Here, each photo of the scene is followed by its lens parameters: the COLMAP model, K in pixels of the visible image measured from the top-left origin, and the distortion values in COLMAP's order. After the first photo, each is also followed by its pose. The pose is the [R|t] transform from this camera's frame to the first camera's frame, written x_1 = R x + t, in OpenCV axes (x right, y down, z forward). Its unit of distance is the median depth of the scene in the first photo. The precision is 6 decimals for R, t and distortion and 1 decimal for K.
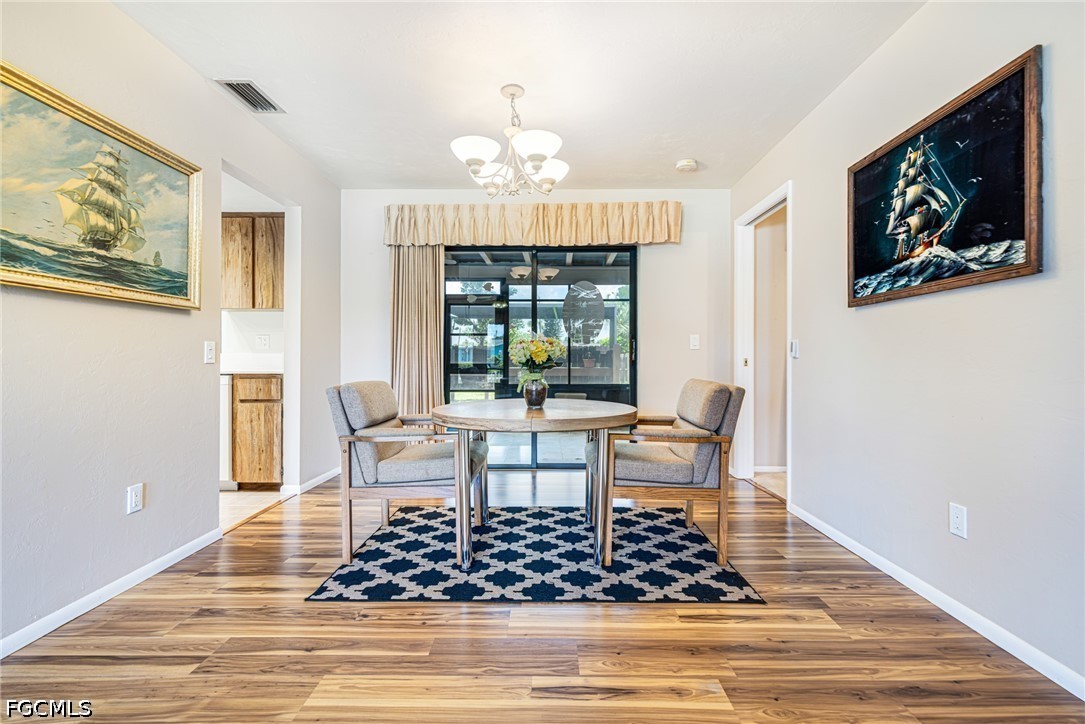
lens RADIAL K [[493.7, 0, 538.5], [0, 493.7, 369.3], [0, 0, 1]] dist [0.001575, 0.000882]
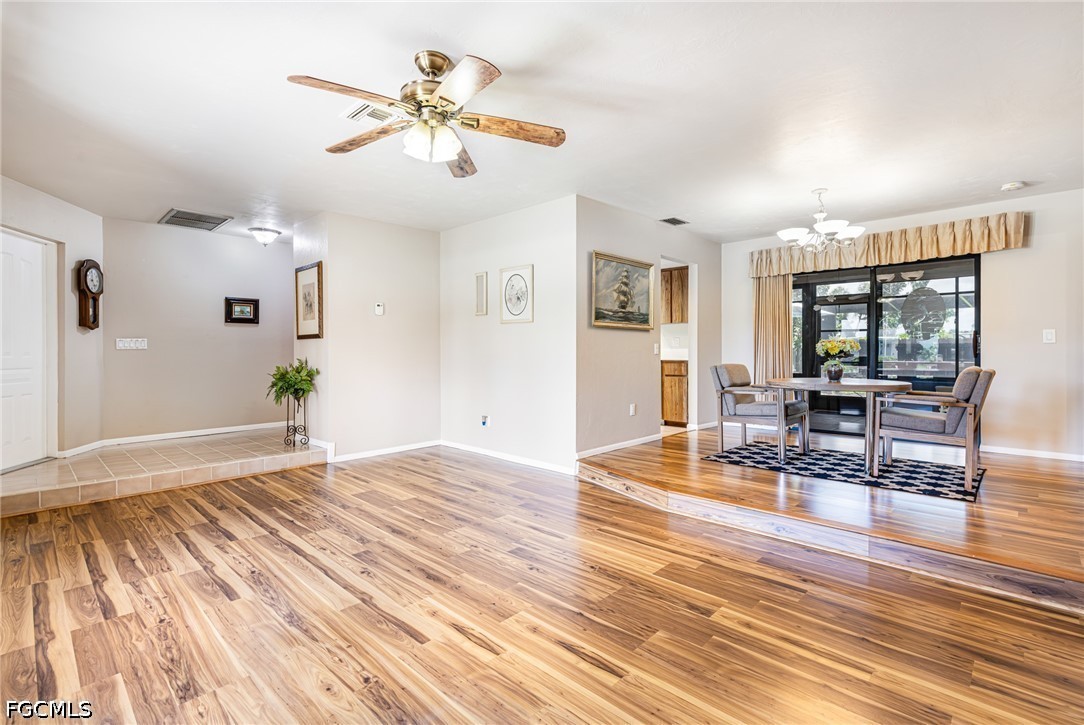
lens RADIAL K [[493.2, 0, 540.9], [0, 493.2, 355.3], [0, 0, 1]] dist [0.001575, 0.000882]
pose [[0.728599, -0.010728, -0.684857, 0.422070], [-0.004605, 0.999778, -0.020560, 0.037867], [0.684925, 0.018134, 0.728388, -0.884813]]
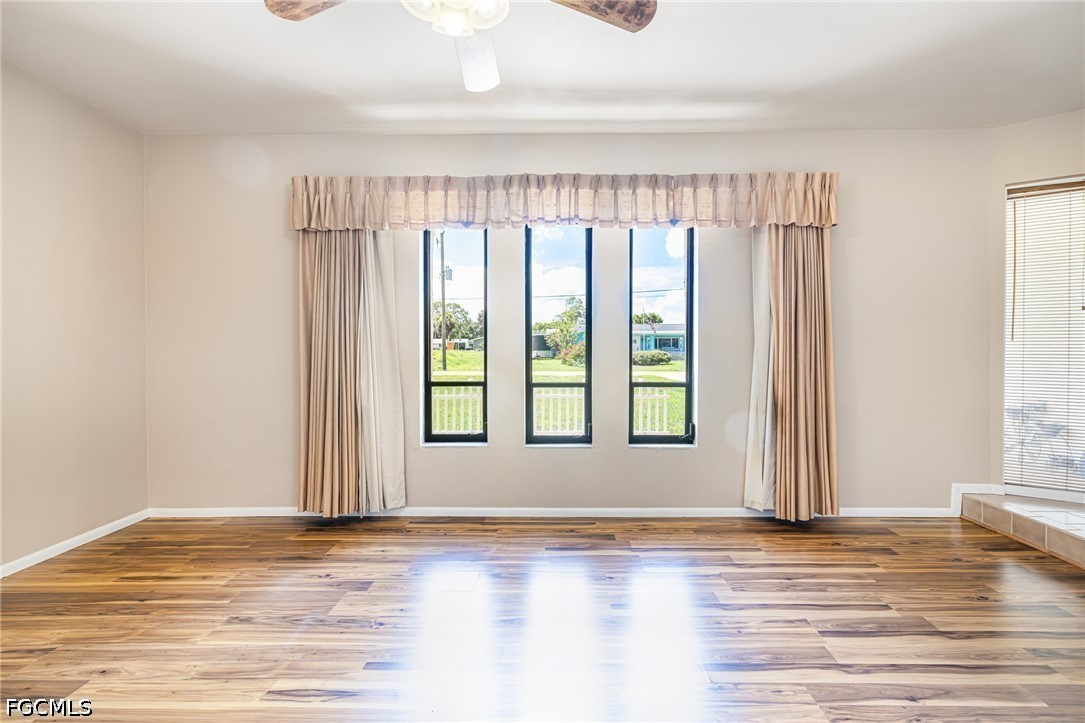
lens RADIAL K [[493.7, 0, 563.0], [0, 493.7, 353.2], [0, 0, 1]] dist [0.001575, 0.000882]
pose [[-0.999923, -0.005454, 0.011128, -0.539850], [-0.005105, 0.999504, 0.031079, -0.007452], [-0.011292, 0.031020, -0.999455, 0.272611]]
